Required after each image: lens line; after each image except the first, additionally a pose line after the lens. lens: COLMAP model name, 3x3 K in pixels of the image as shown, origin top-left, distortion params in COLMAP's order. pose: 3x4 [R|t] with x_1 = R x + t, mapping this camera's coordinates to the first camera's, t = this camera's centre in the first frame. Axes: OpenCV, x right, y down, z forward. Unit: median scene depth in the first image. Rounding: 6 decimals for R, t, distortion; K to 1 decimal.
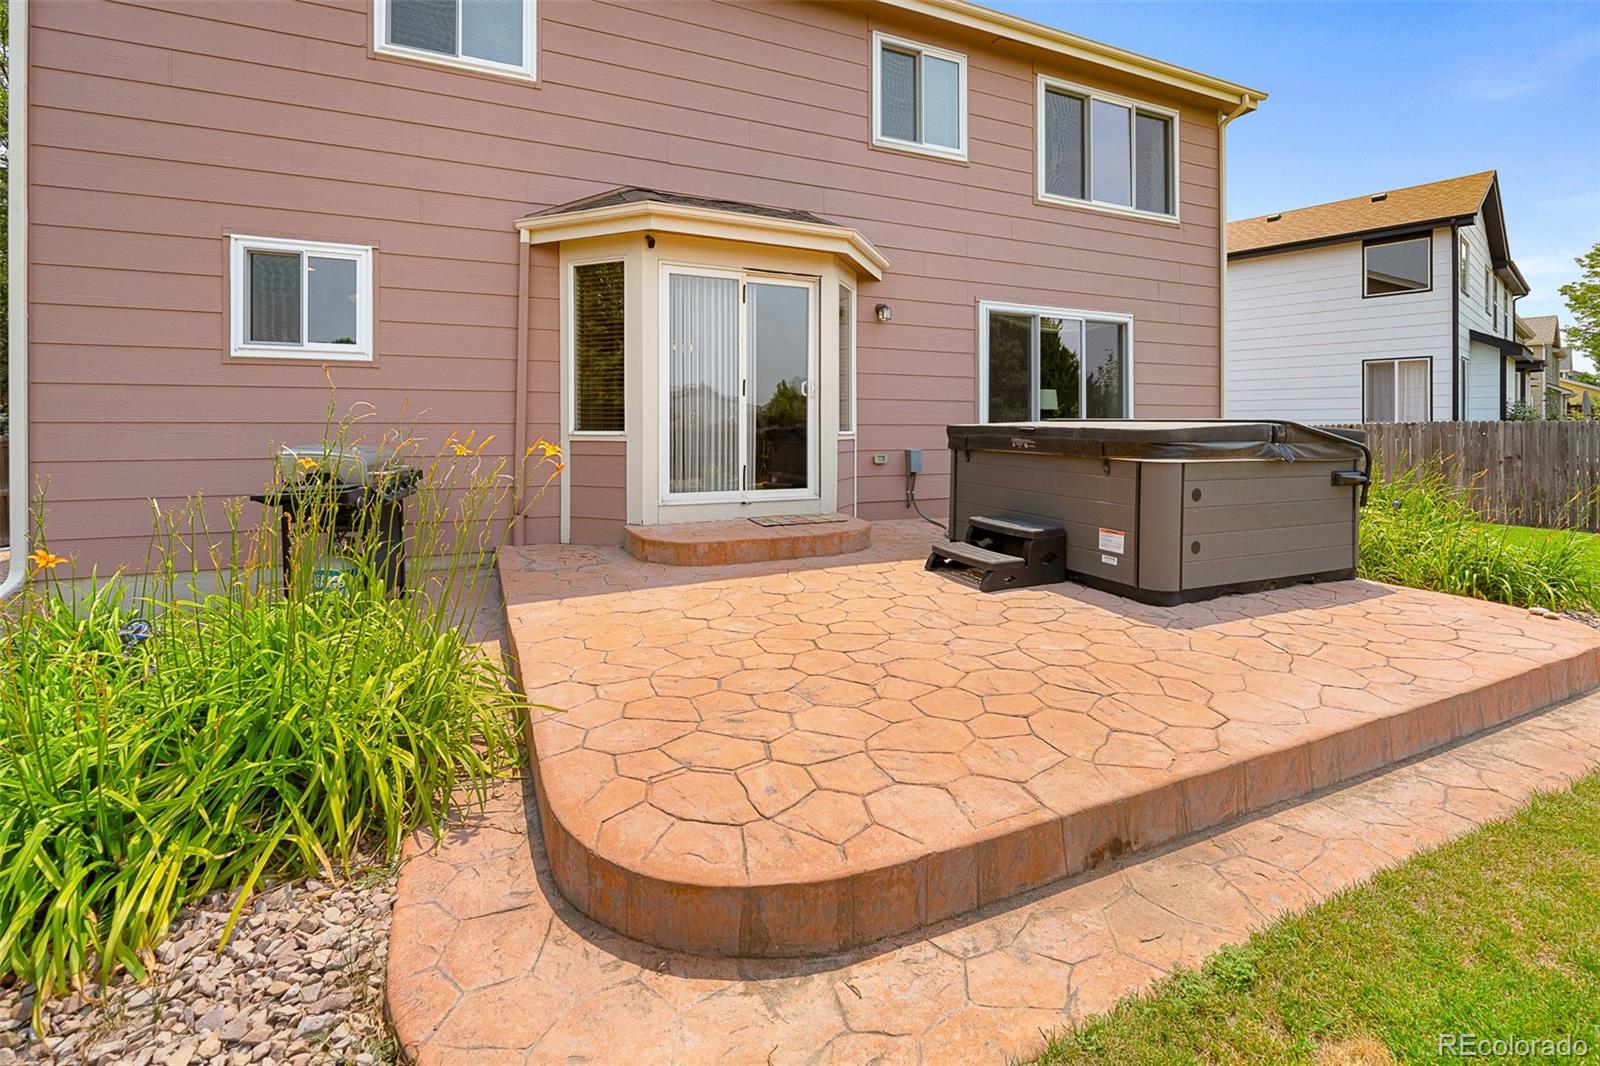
lens RADIAL K [[710.6, 0, 799.8], [0, 710.6, 434.6], [0, 0, 1]] dist [-0.013292, -0.000020]
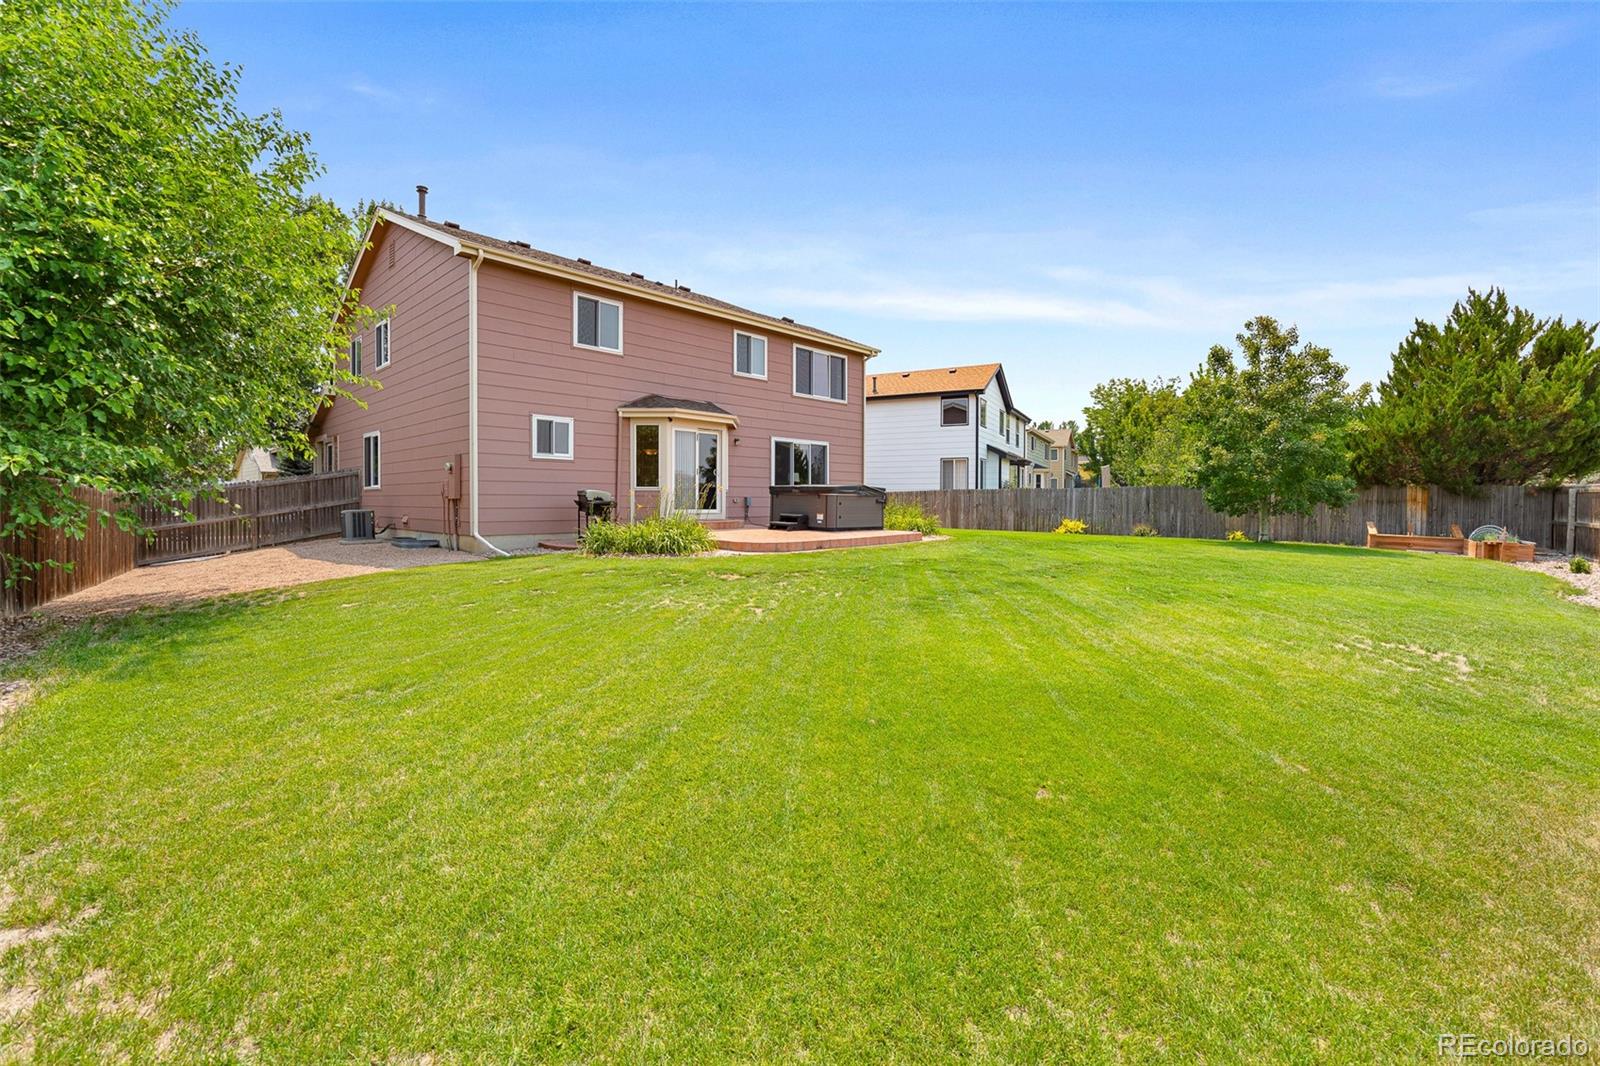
lens RADIAL K [[704.0, 0, 800.8], [0, 704.0, 523.1], [0, 0, 1]] dist [-0.000305, -0.000057]
pose [[0.927738, -0.008022, 0.373146, -0.595294], [-0.001606, 0.999674, 0.025482, 0.051477], [-0.373229, -0.024239, 0.927423, -1.378359]]
